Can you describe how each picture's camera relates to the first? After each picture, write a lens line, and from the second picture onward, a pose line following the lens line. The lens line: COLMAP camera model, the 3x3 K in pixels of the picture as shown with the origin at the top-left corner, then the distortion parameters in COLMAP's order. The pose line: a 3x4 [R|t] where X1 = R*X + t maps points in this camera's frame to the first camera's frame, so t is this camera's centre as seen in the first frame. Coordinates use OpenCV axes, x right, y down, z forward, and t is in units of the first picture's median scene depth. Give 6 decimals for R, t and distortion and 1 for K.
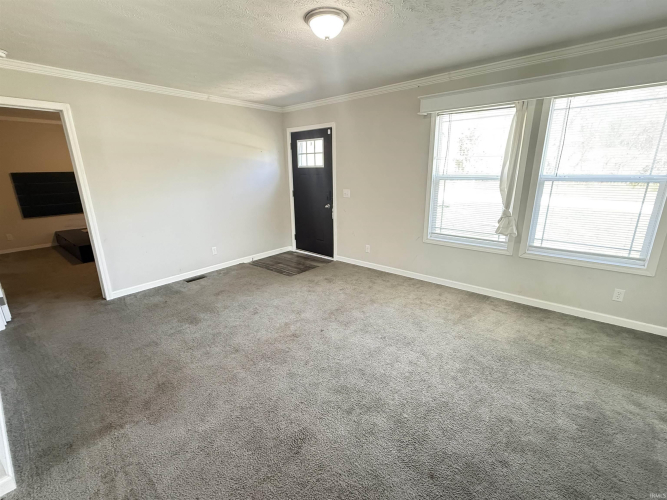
lens RADIAL K [[300.0, 0, 332.9], [0, 300.0, 249.4], [0, 0, 1]] dist [-0.002851, -0.000184]
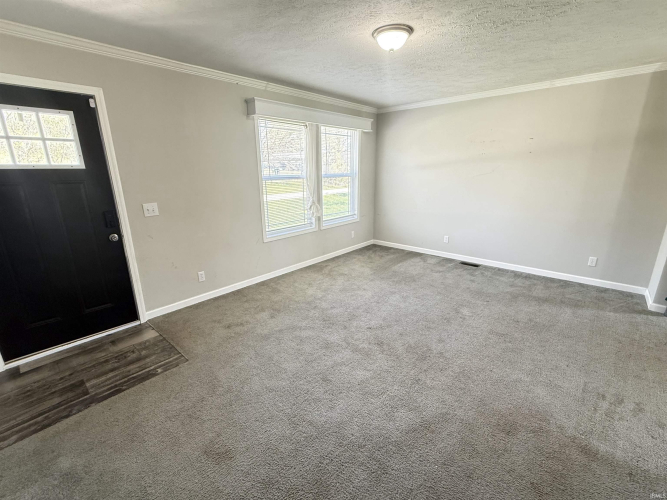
lens RADIAL K [[300.0, 0, 333.2], [0, 300.0, 252.3], [0, 0, 1]] dist [-0.002851, -0.000184]
pose [[0.026097, -0.261973, 0.964722, -0.815860], [0.270841, 0.930809, 0.245438, -0.215522], [-0.962270, 0.254881, 0.095245, 0.815813]]
